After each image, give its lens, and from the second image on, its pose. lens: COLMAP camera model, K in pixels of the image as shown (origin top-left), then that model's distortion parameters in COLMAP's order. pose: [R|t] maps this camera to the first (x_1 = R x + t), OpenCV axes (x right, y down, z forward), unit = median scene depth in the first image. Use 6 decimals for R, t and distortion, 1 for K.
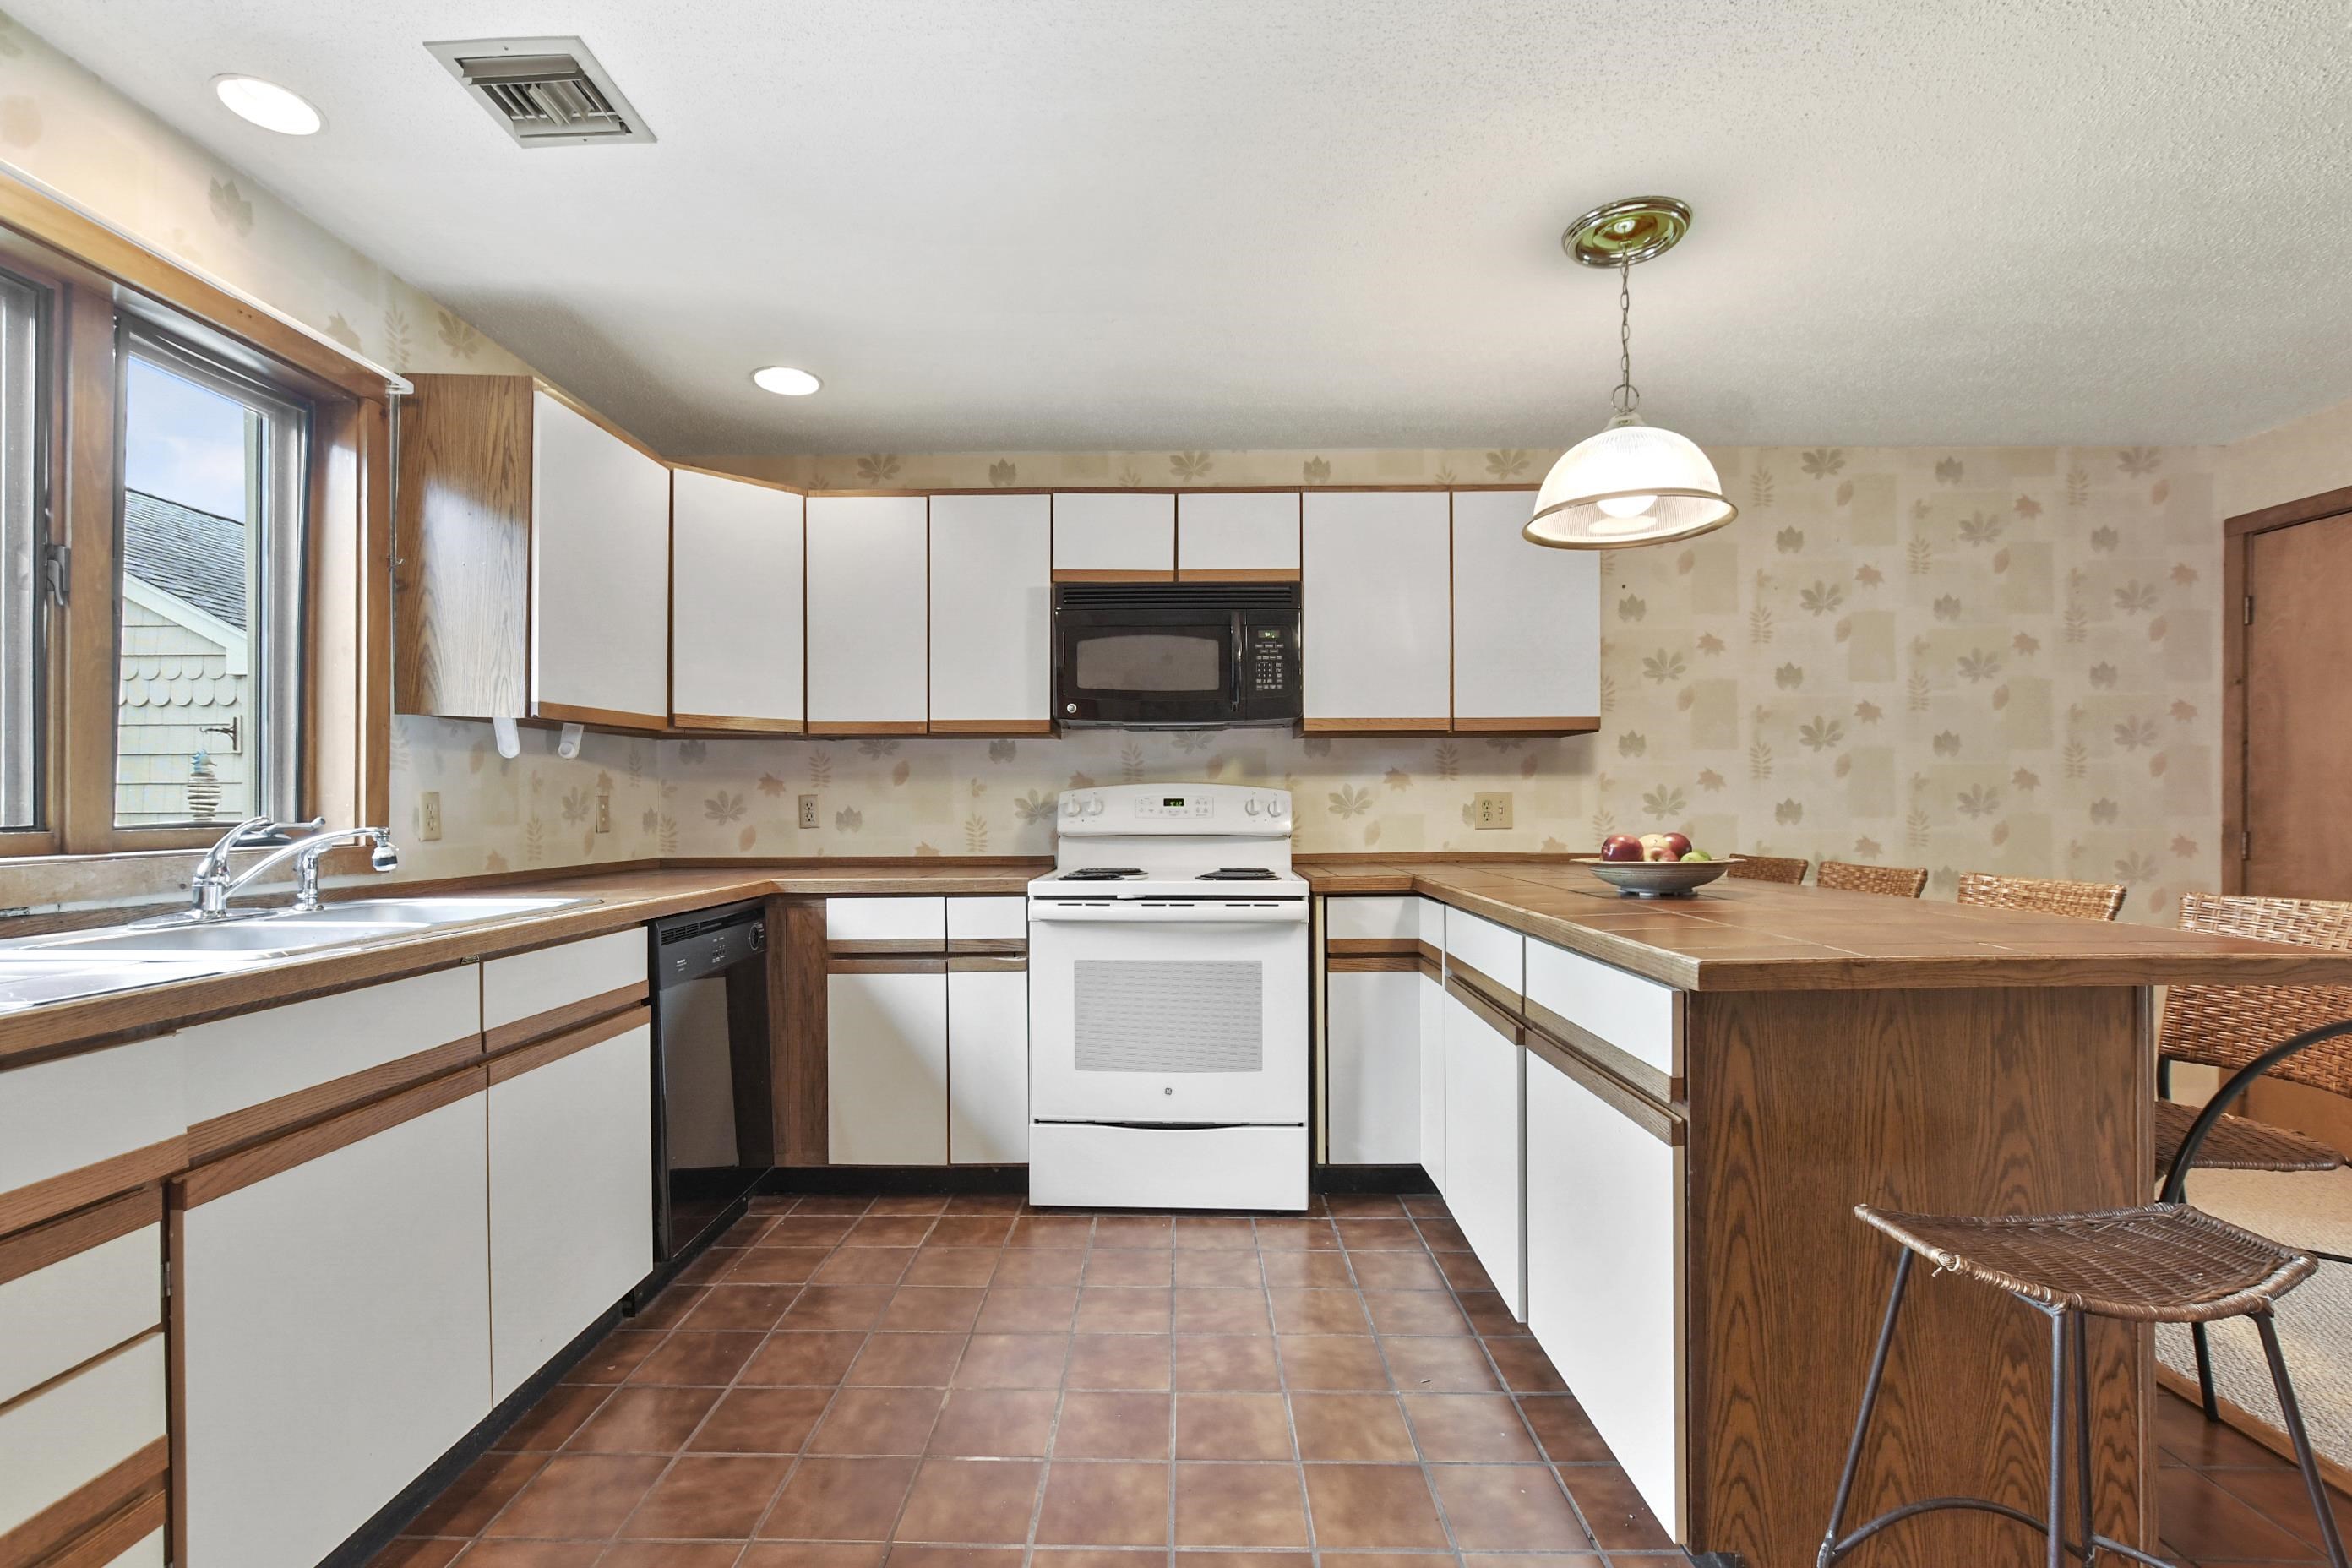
lens RADIAL K [[1043.0, 0, 1158.8], [0, 1043.0, 814.4], [0, 0, 1]] dist [-0.016361, 0.004933]
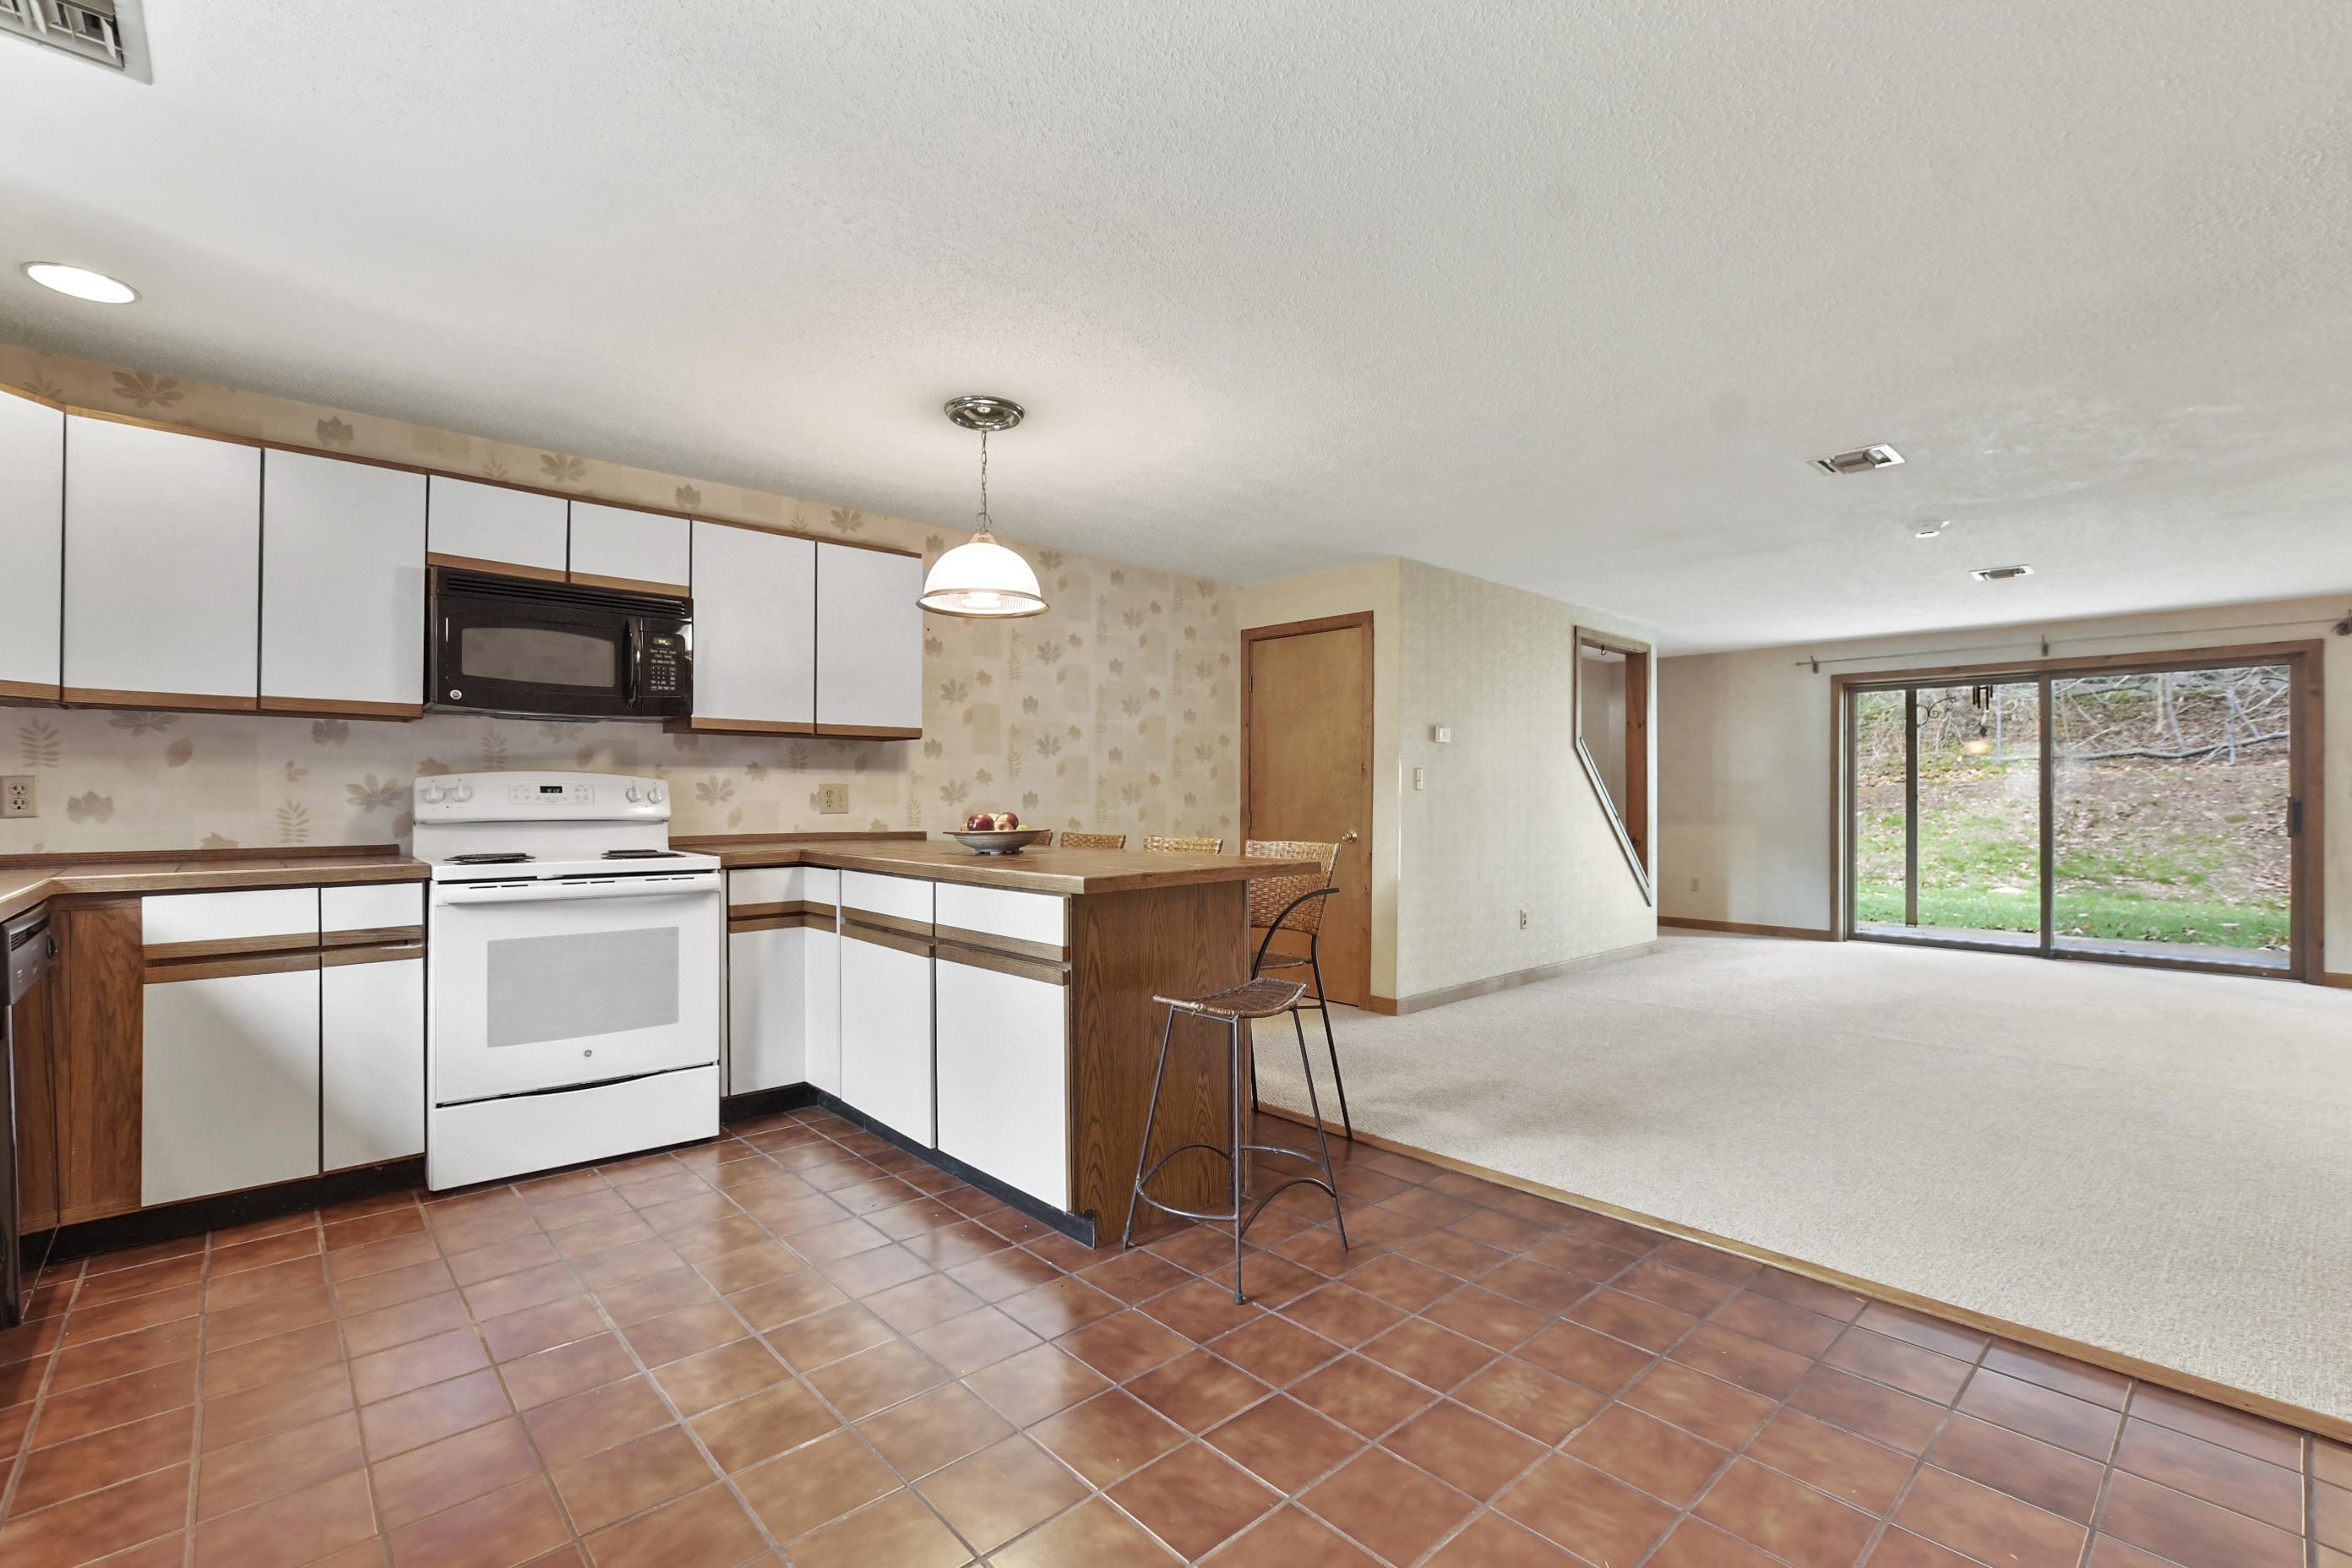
lens RADIAL K [[1043.0, 0, 1154.8], [0, 1043.0, 788.3], [0, 0, 1]] dist [-0.016361, 0.004933]
pose [[0.732916, 0.010206, 0.680242, -0.294559], [0.001798, 0.999855, -0.016938, 0.007010], [-0.680316, 0.013637, 0.732792, -0.201362]]
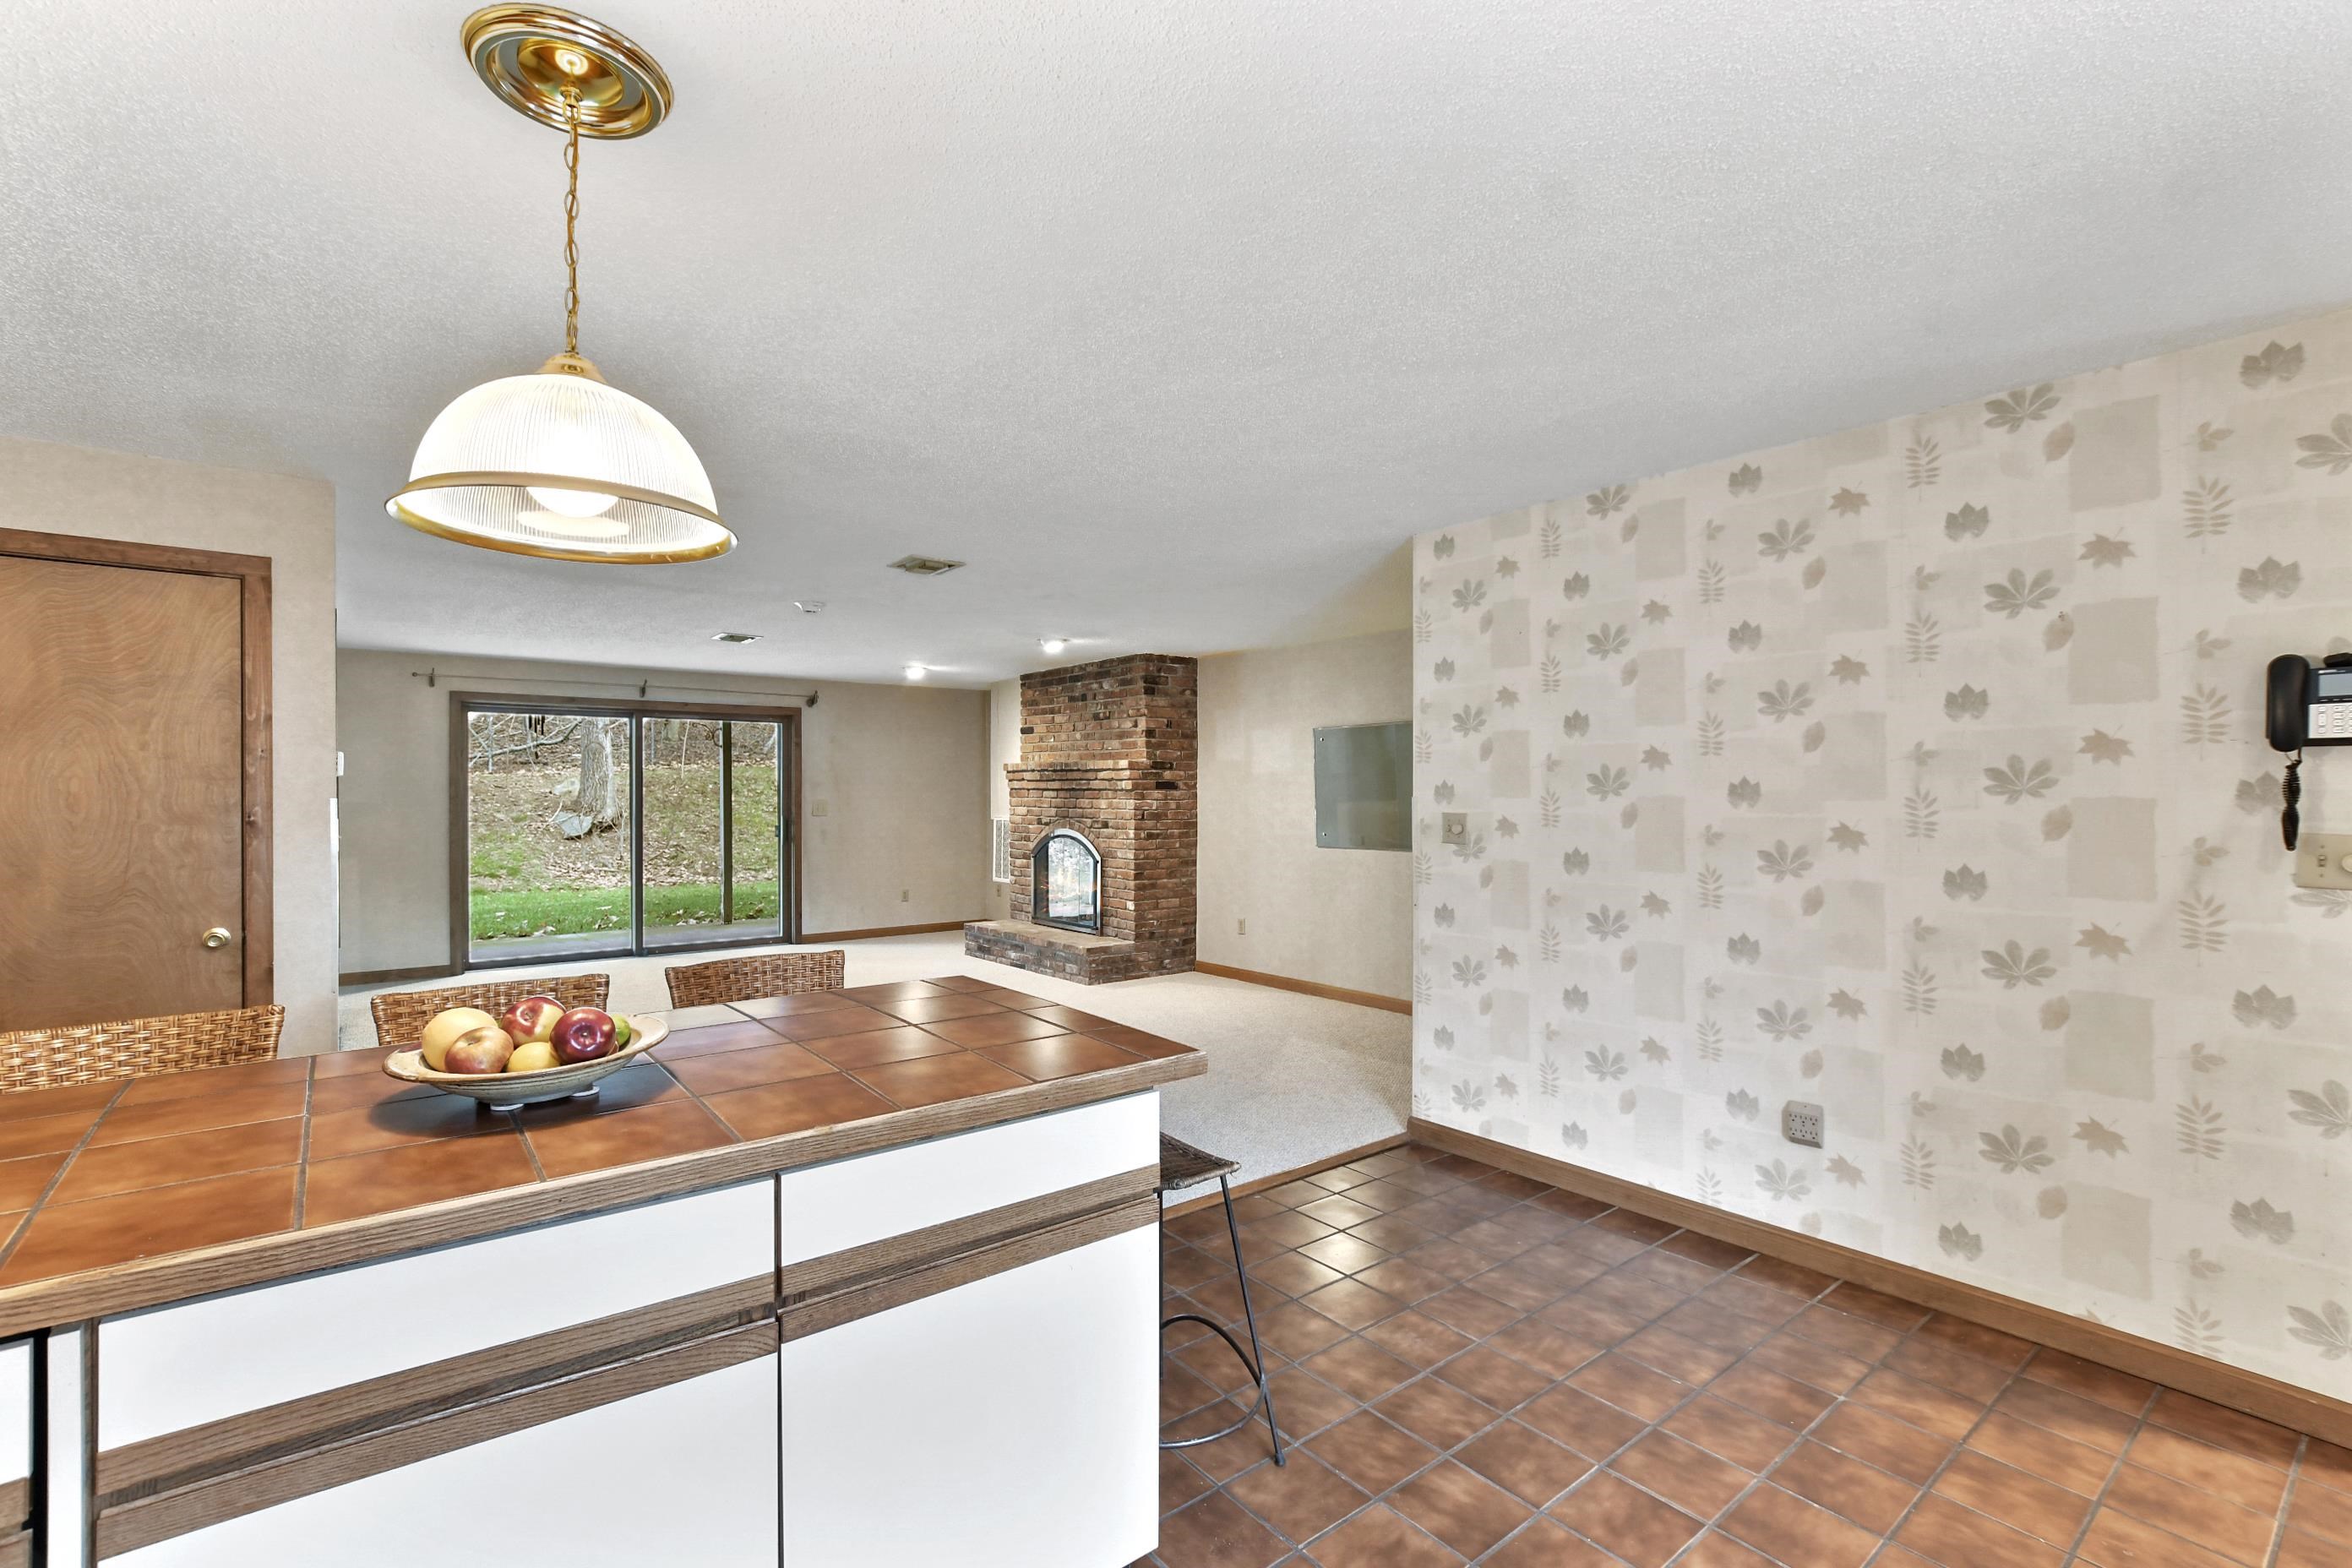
lens RADIAL K [[1043.0, 0, 1162.6], [0, 1043.0, 798.5], [0, 0, 1]] dist [-0.016361, 0.004933]
pose [[-0.630426, -0.004335, 0.776238, -0.215328], [0.008528, 0.999885, 0.012510, -0.088000], [-0.776203, 0.014506, -0.630316, 0.845252]]
